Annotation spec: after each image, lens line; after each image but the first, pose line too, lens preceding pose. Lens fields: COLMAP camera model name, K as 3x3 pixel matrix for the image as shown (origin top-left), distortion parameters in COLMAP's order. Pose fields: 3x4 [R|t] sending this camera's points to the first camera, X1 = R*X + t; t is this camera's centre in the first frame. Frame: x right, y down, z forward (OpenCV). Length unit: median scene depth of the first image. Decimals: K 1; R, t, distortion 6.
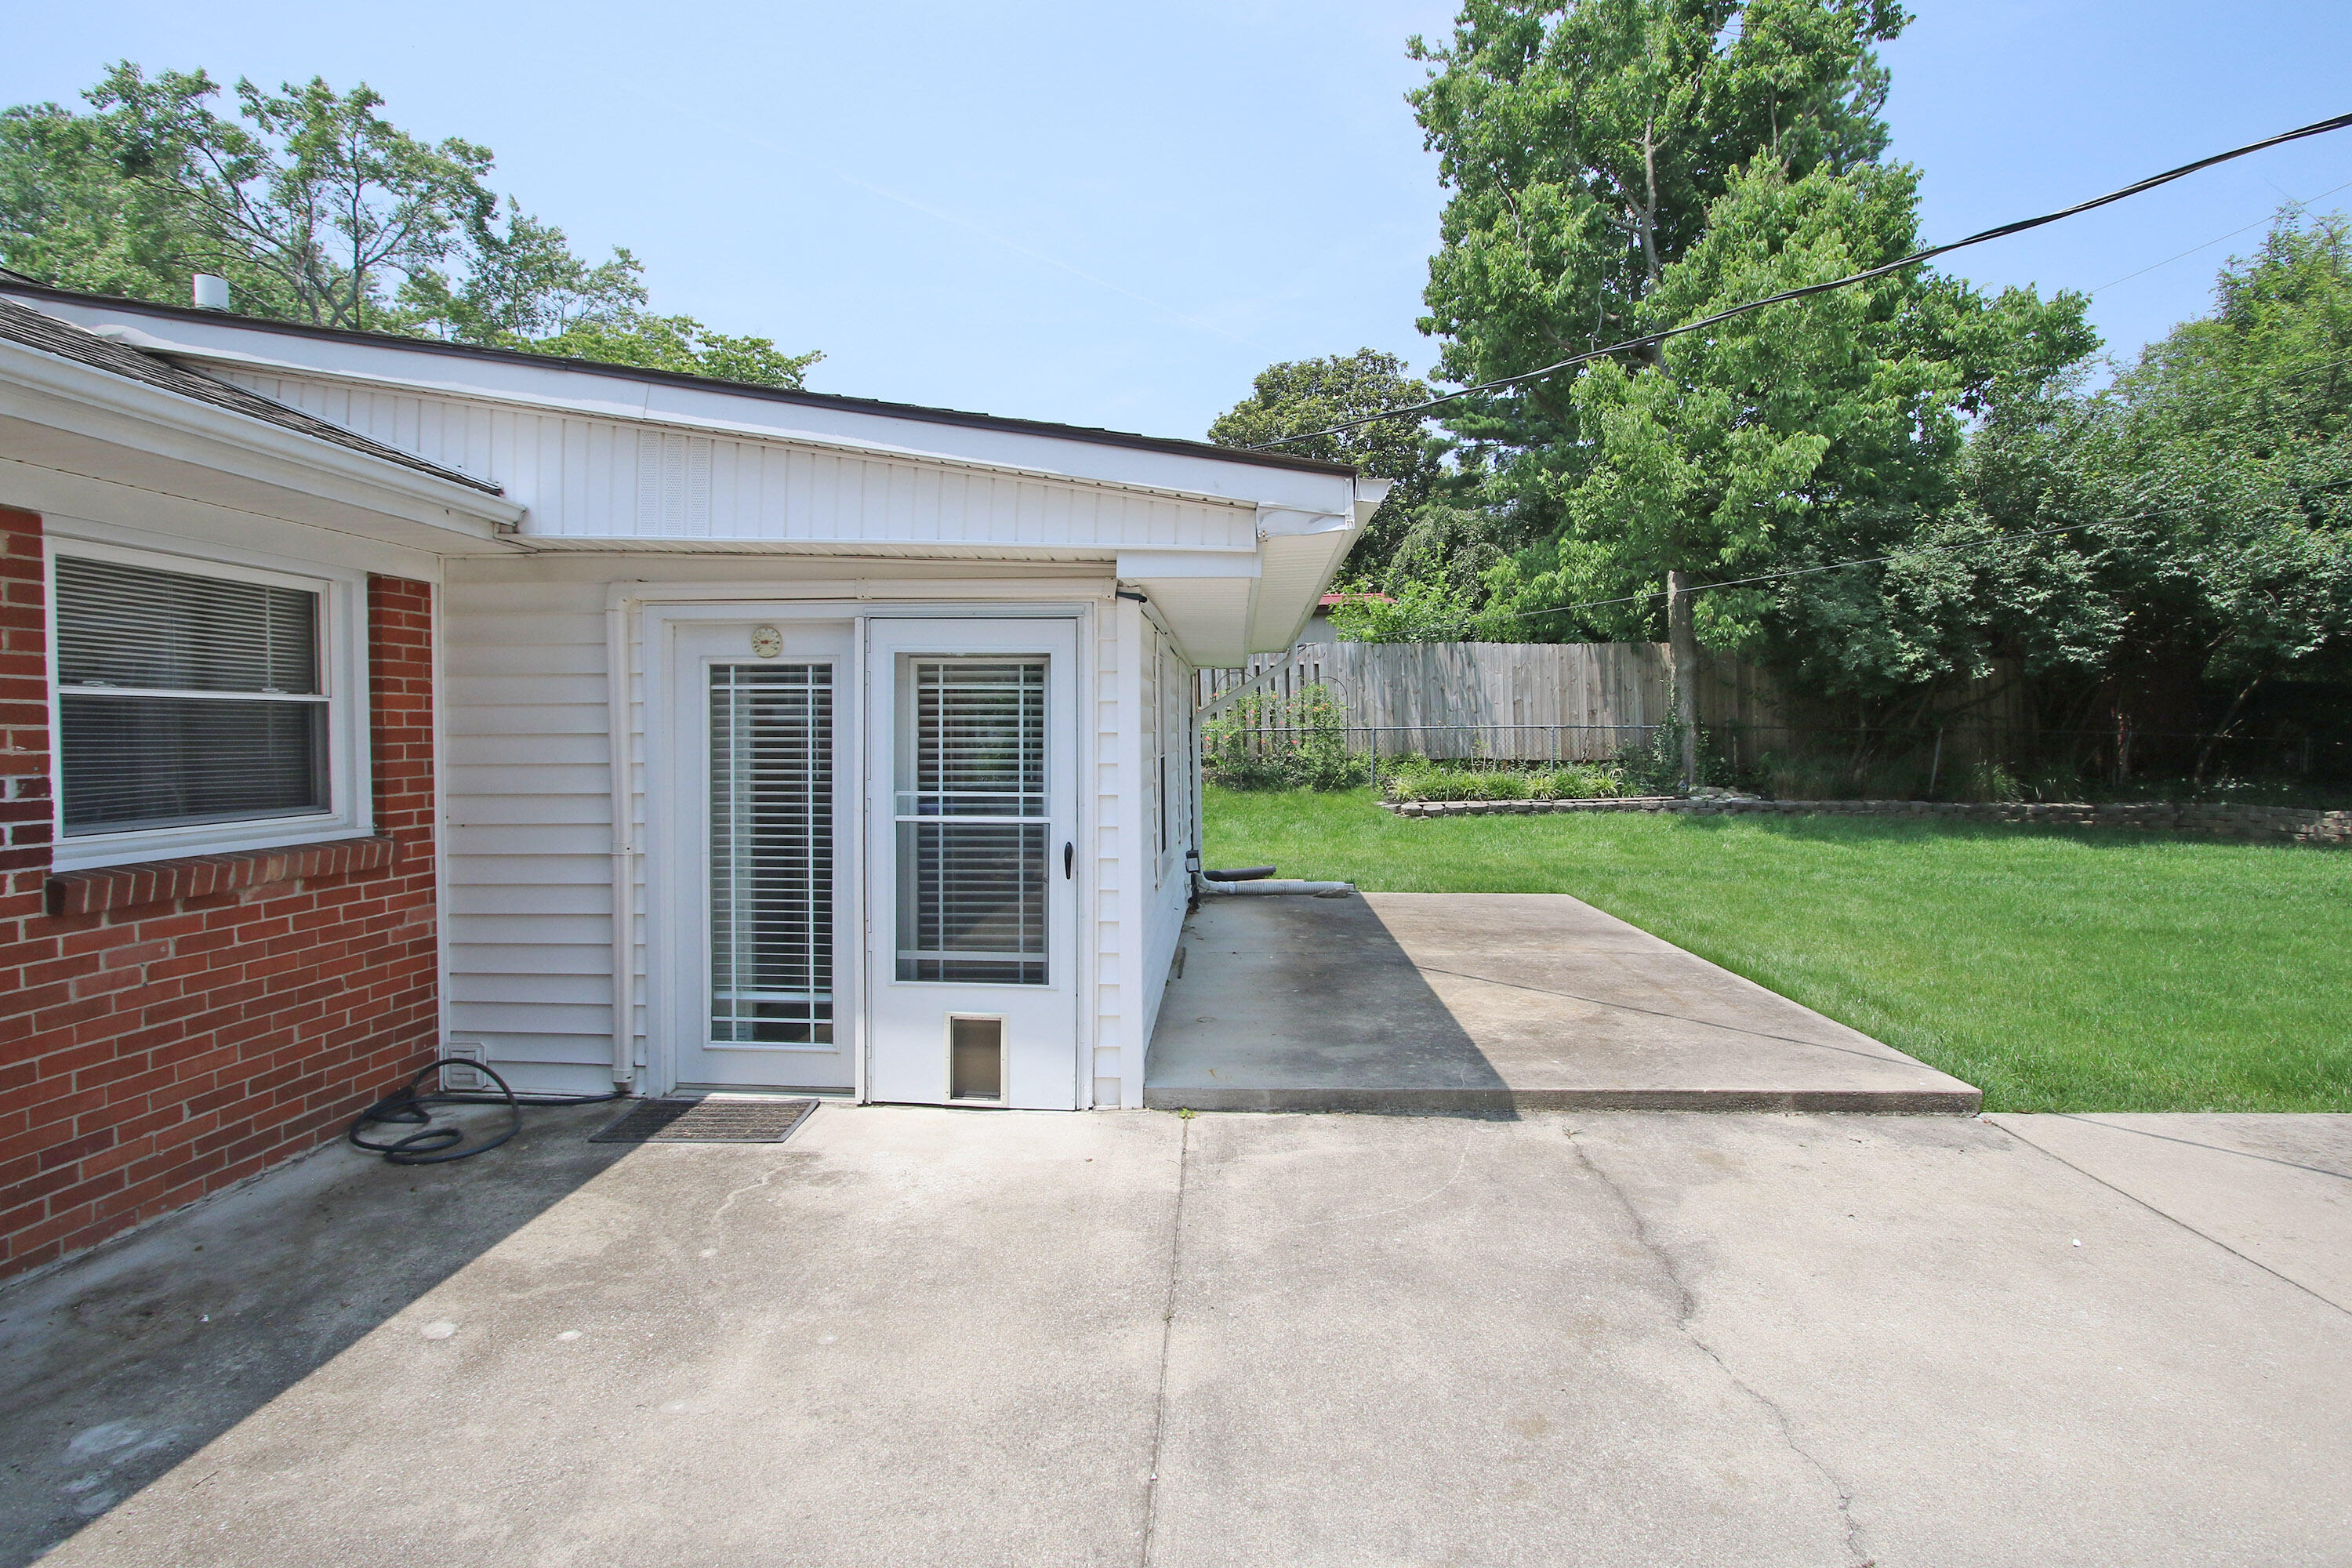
lens RADIAL K [[1077.1, 0, 1177.8], [0, 1077.1, 760.4], [0, 0, 1]] dist [-0.016620, 0.001253]
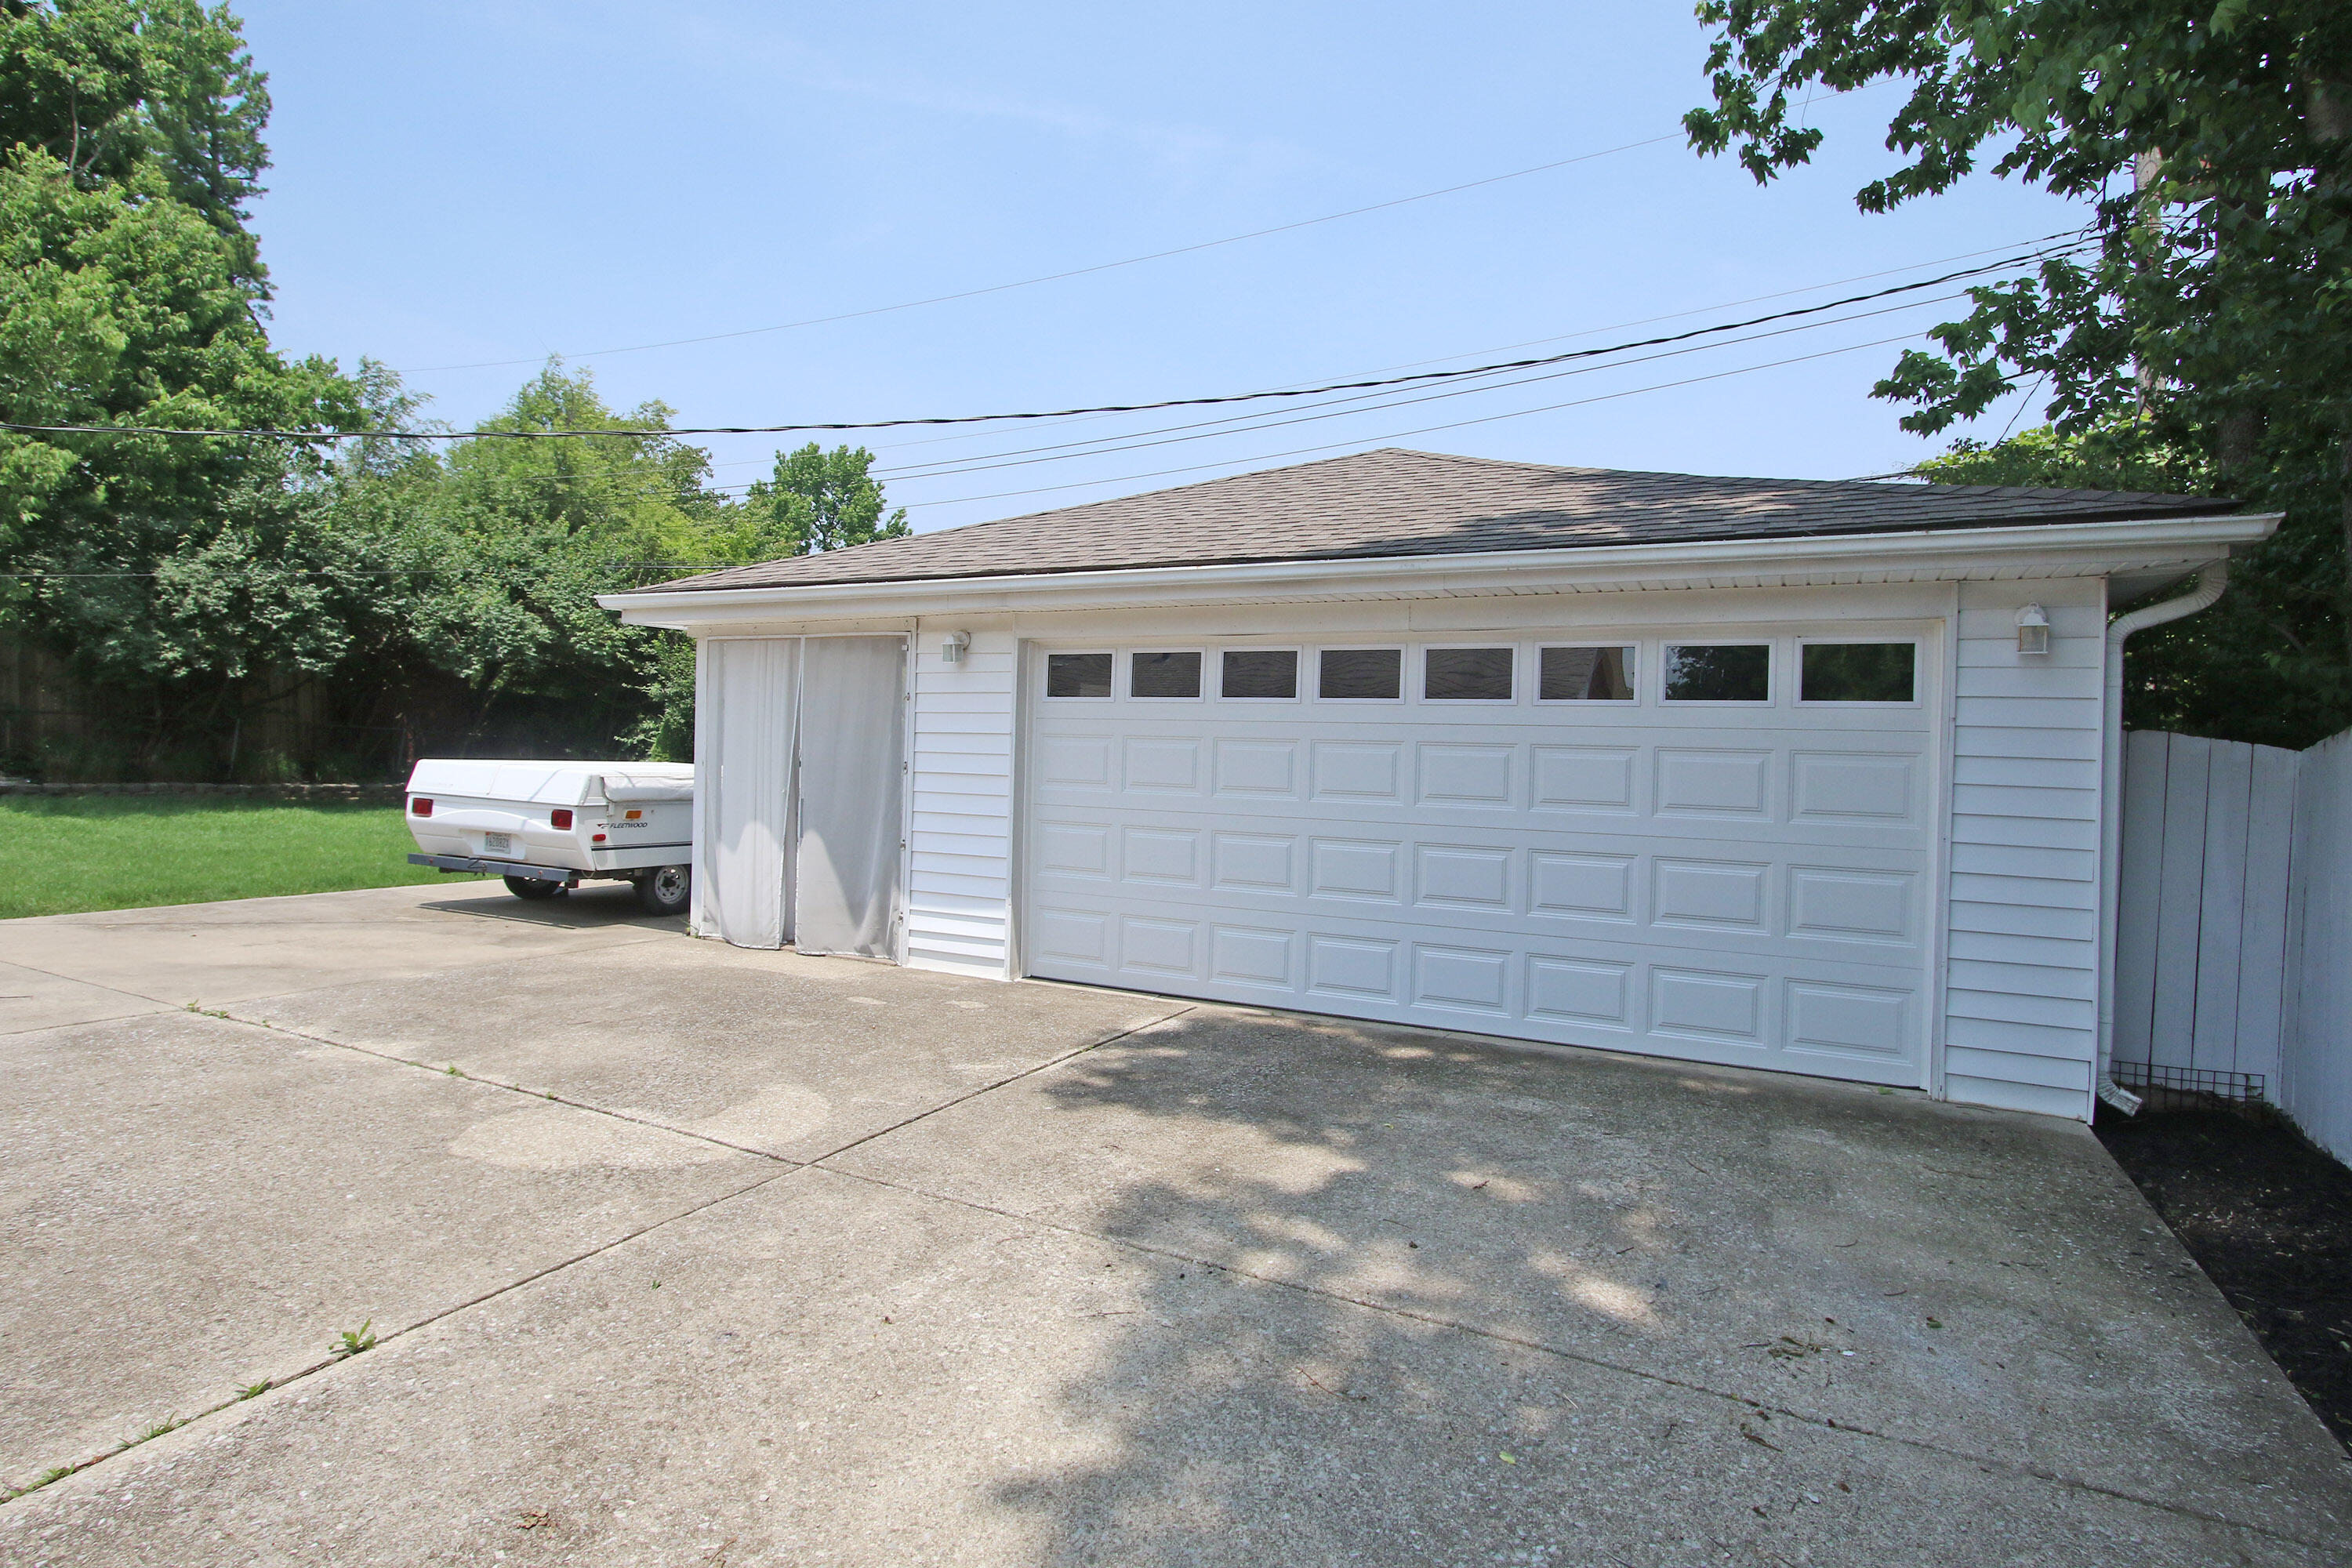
lens RADIAL K [[1188.2, 0, 1180.9], [0, 1188.2, 756.2], [0, 0, 1]] dist [-0.015524, 0.002403]
pose [[0.407372, 0.012060, 0.913183, -0.084411], [-0.002069, 0.999922, -0.012282, 0.074878], [-0.913260, 0.003115, 0.407365, -1.485833]]
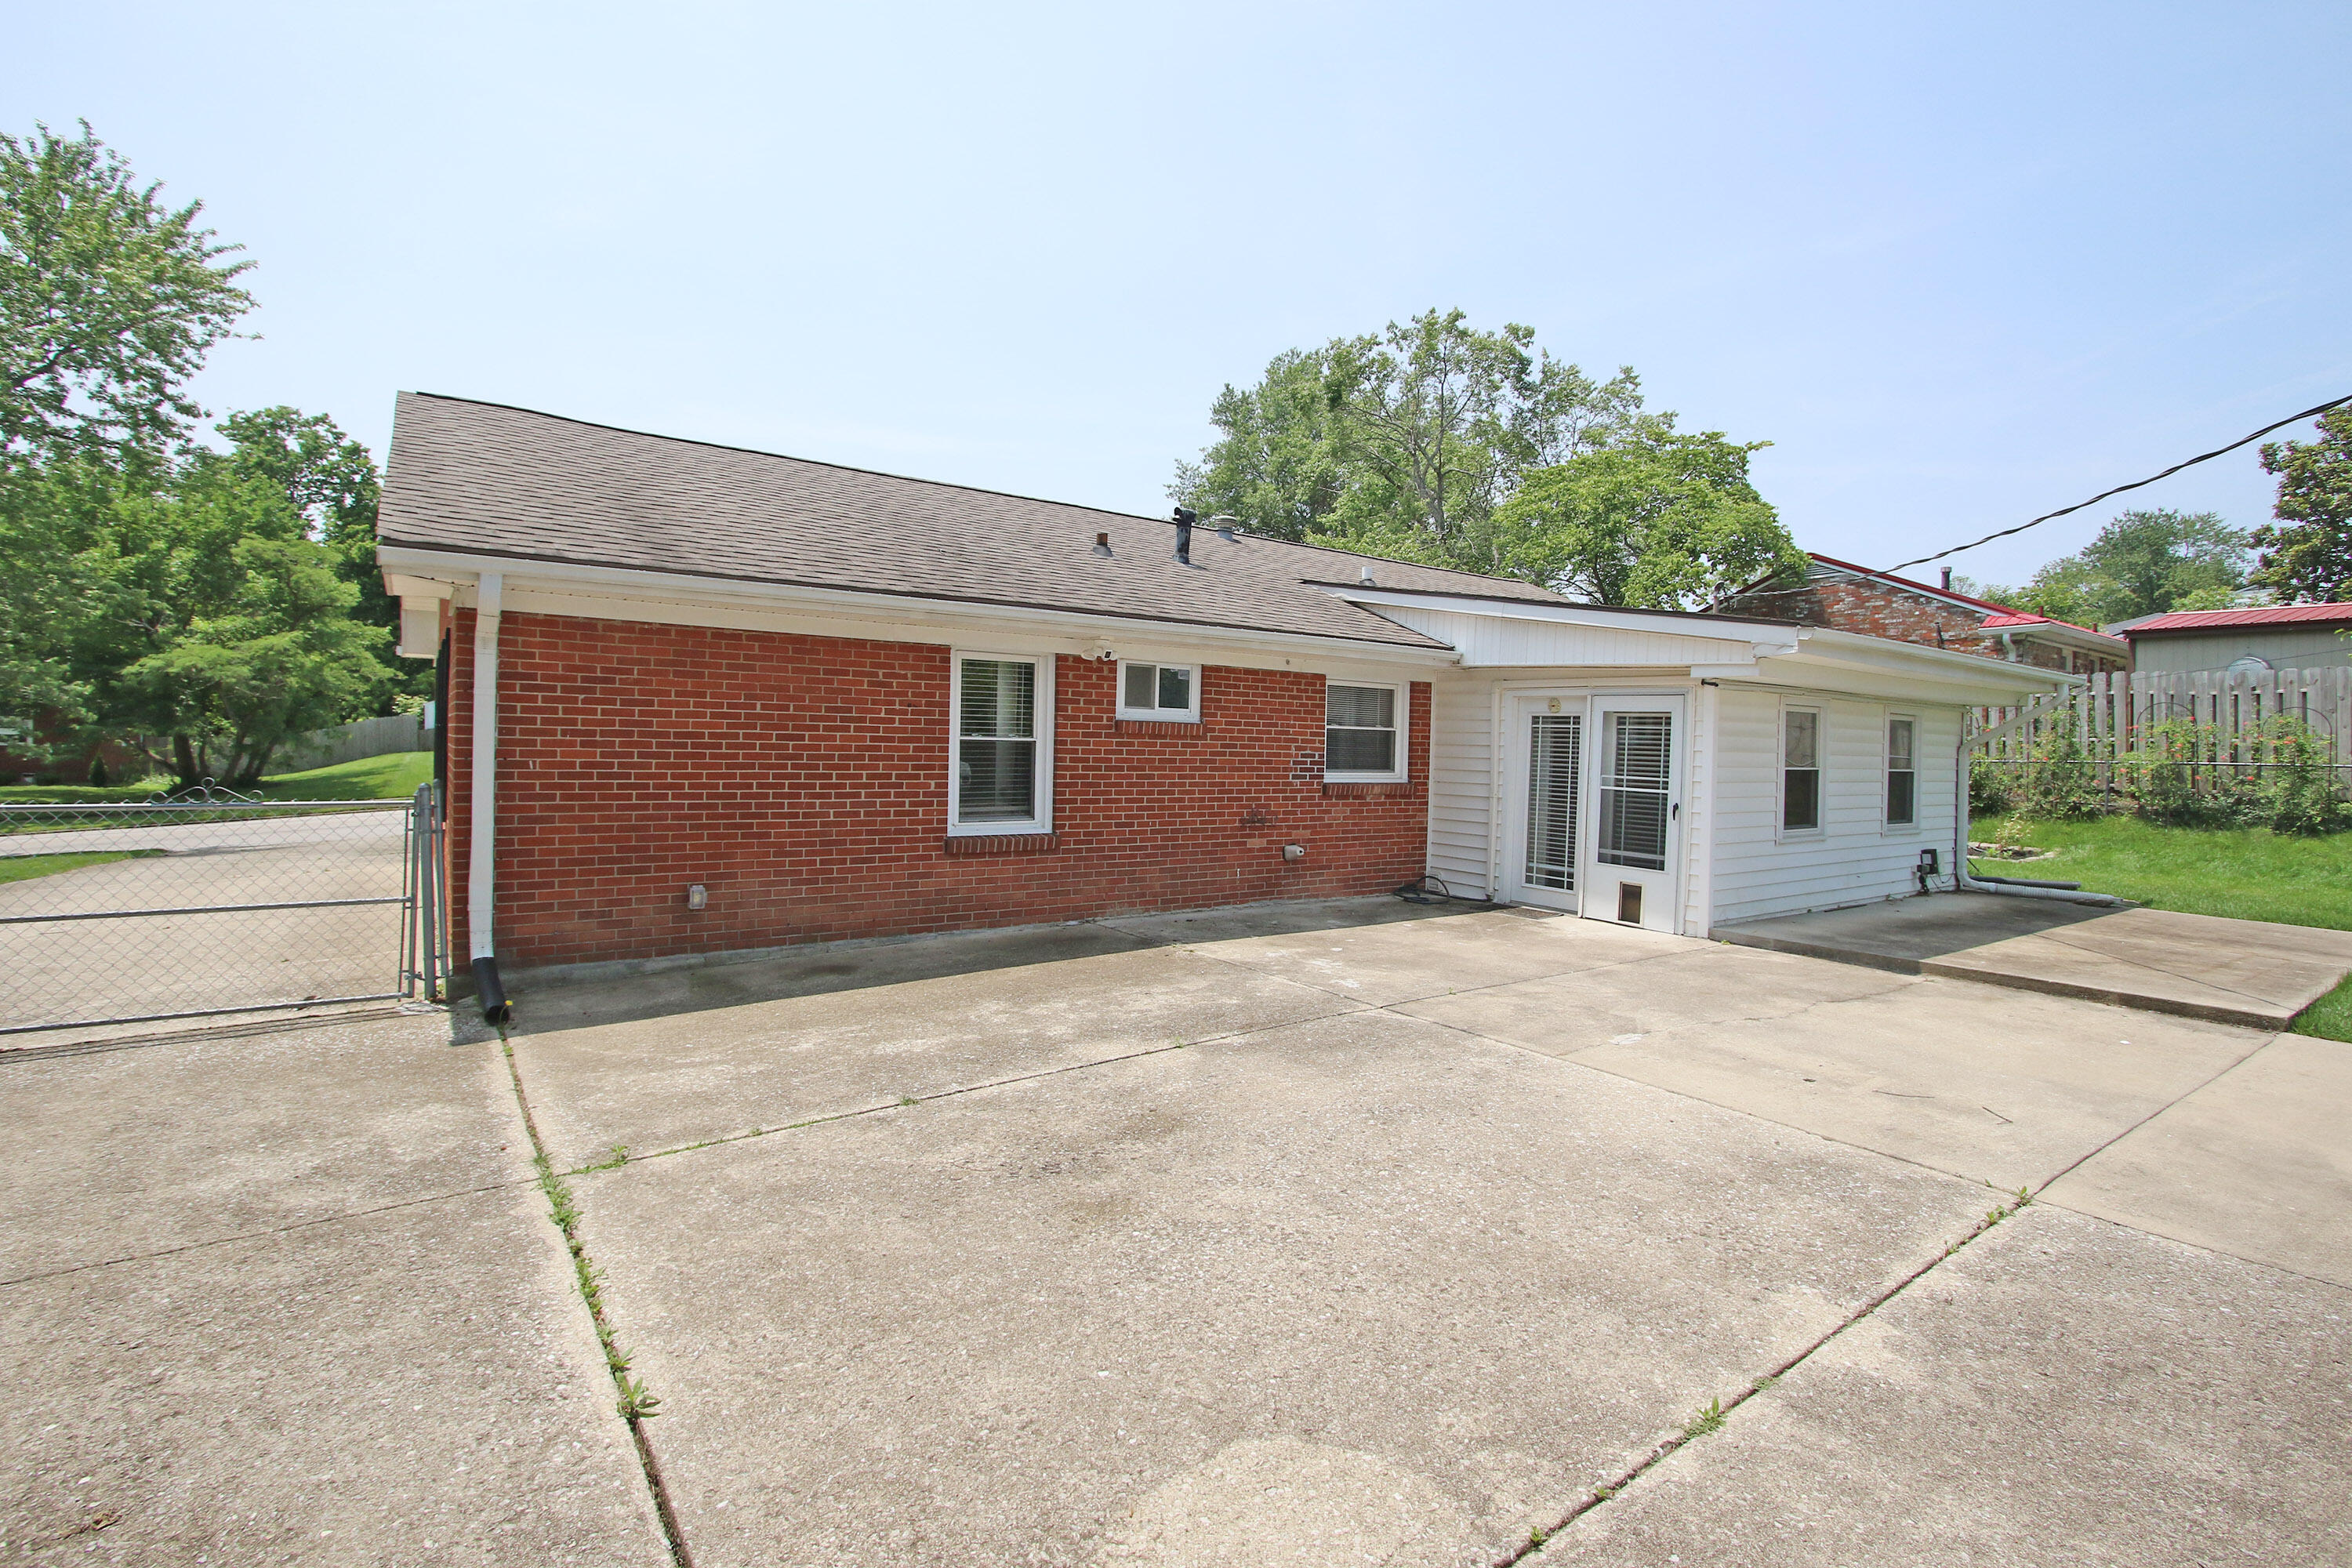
lens RADIAL K [[1077.1, 0, 1181.2], [0, 1077.1, 758.1], [0, 0, 1]] dist [-0.016620, 0.001253]
pose [[0.624434, 0.030934, -0.780465, 0.872392], [-0.048723, 0.998812, 0.000606, 0.034294], [0.779556, 0.037648, 0.625200, -0.986744]]
